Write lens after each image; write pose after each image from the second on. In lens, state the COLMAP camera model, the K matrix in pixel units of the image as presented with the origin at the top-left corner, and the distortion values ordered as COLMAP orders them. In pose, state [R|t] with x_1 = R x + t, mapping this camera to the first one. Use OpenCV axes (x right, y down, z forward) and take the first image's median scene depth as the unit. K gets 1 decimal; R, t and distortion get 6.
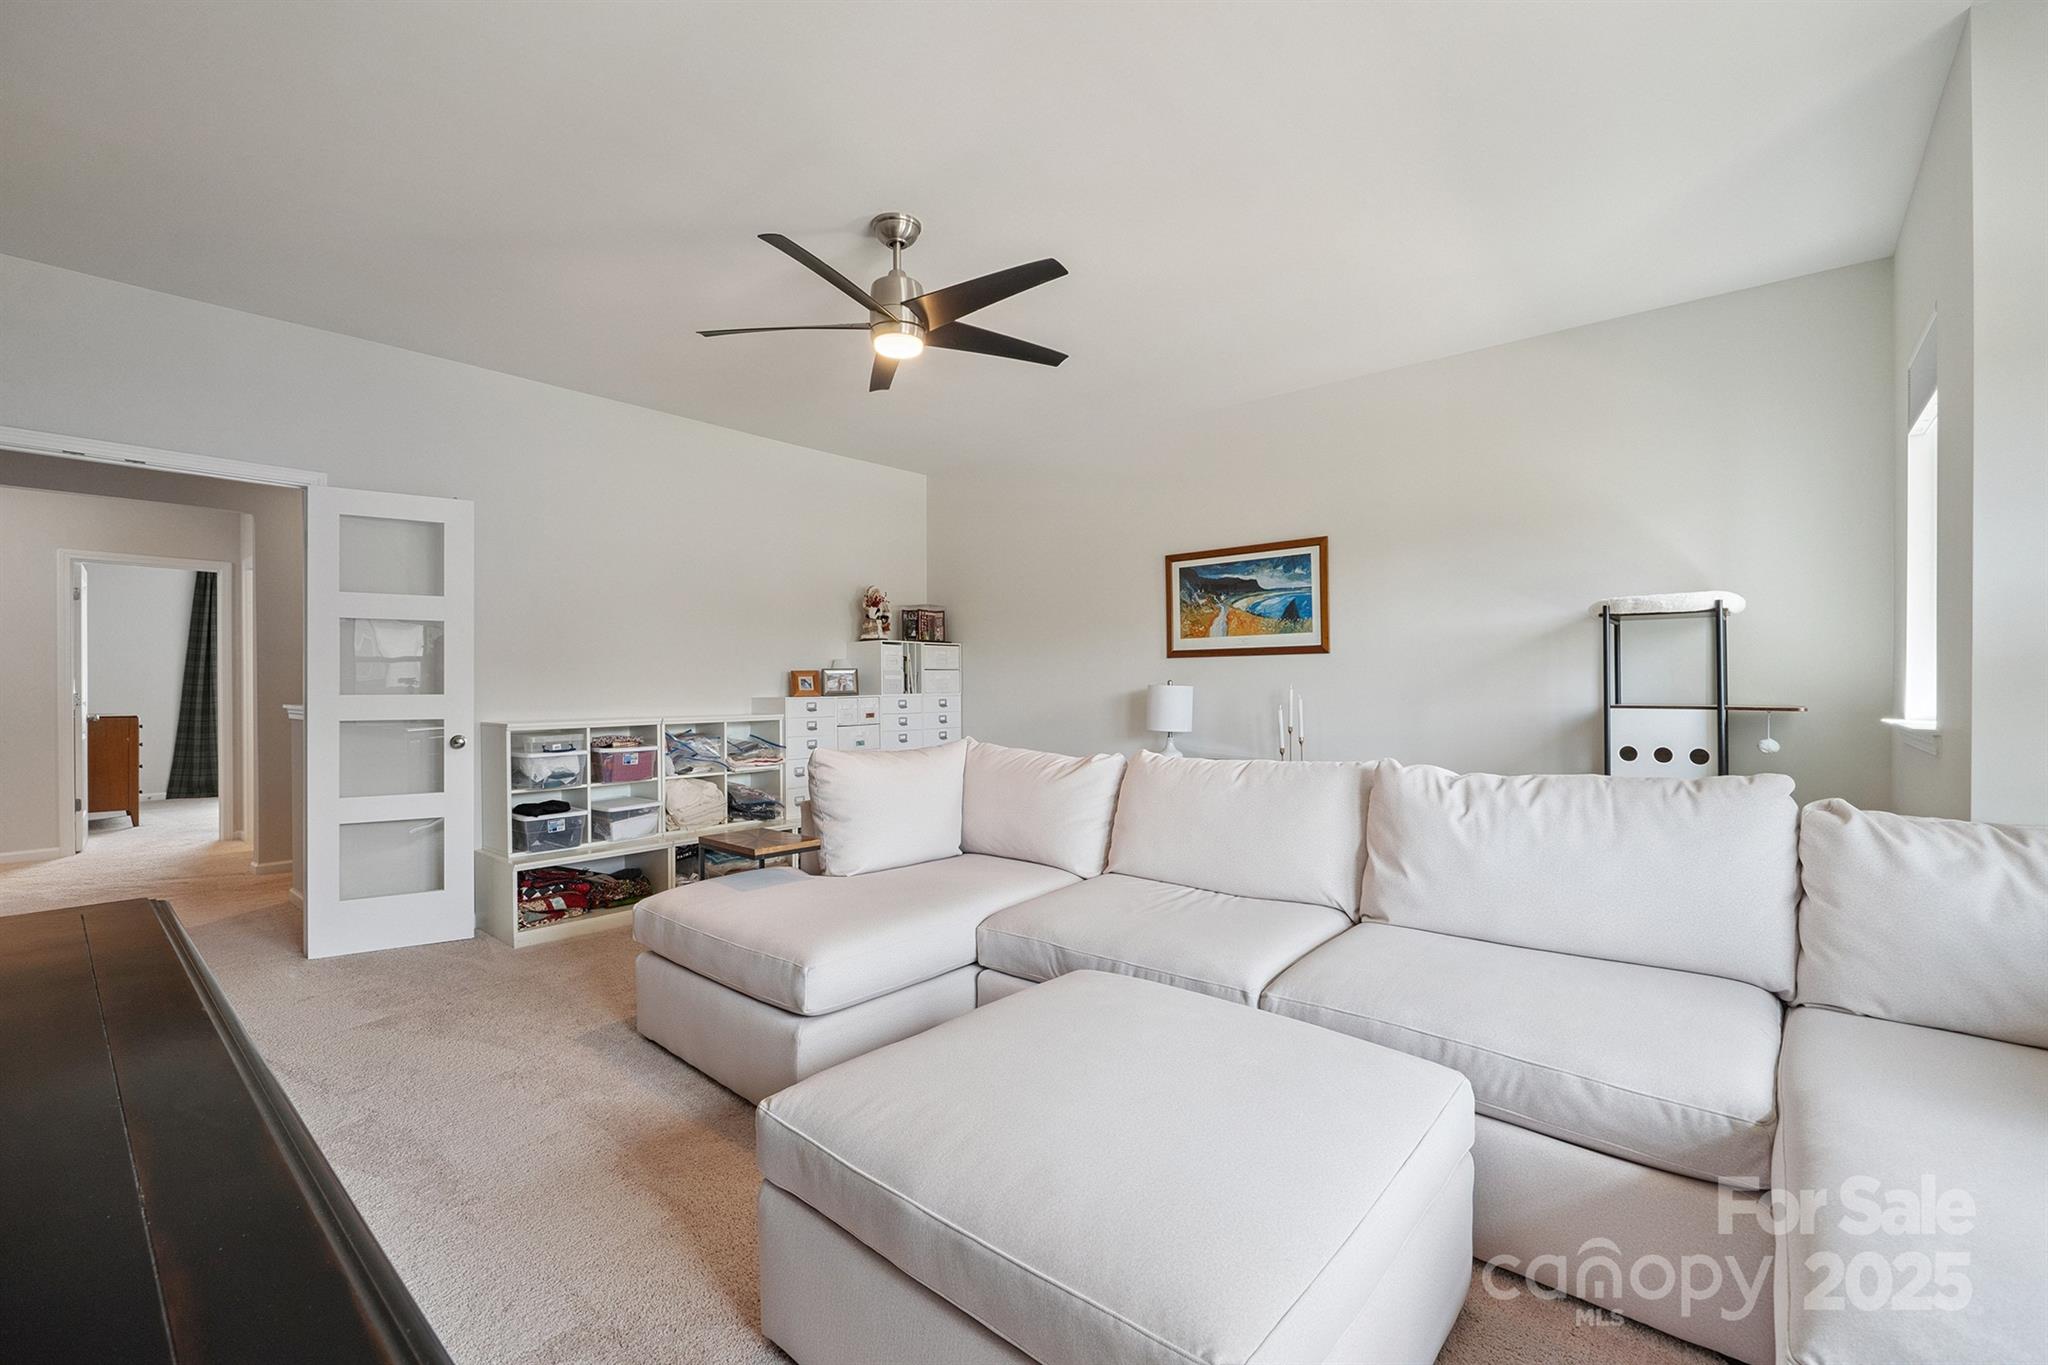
lens RADIAL K [[885.1, 0, 1026.8], [0, 885.1, 681.5], [0, 0, 1]] dist [-0.000630, 0.000006]
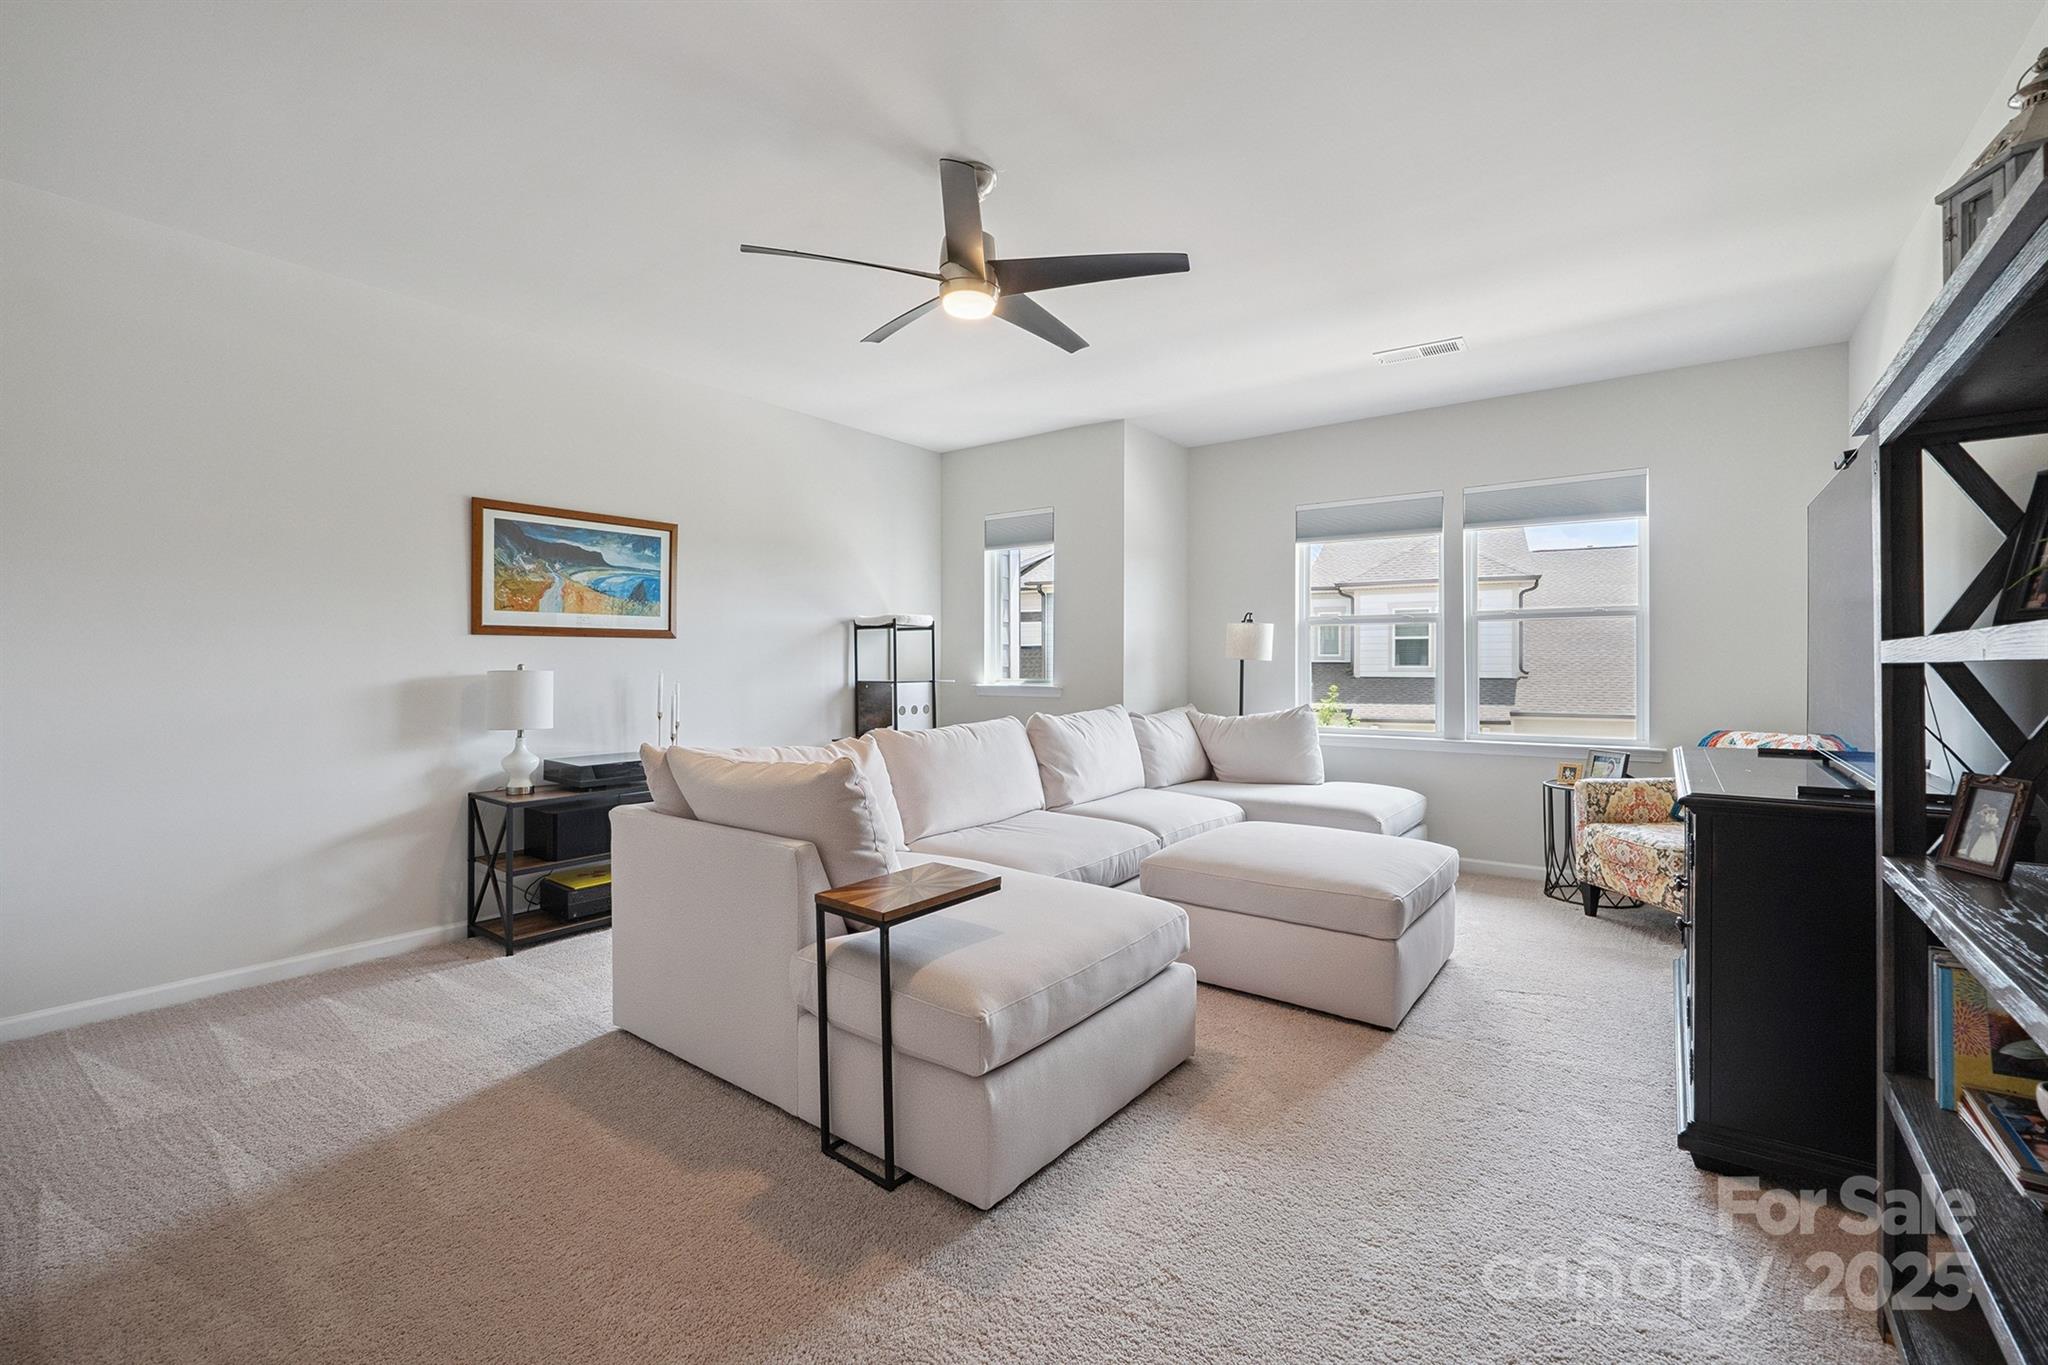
lens RADIAL K [[885.1, 0, 1025.3], [0, 885.1, 671.2], [0, 0, 1]] dist [-0.000630, 0.000006]
pose [[-0.080857, -0.001289, 0.996725, -0.695041], [0.001904, 0.999997, 0.001448, 0.005326], [-0.996724, 0.002015, -0.080854, 0.658995]]
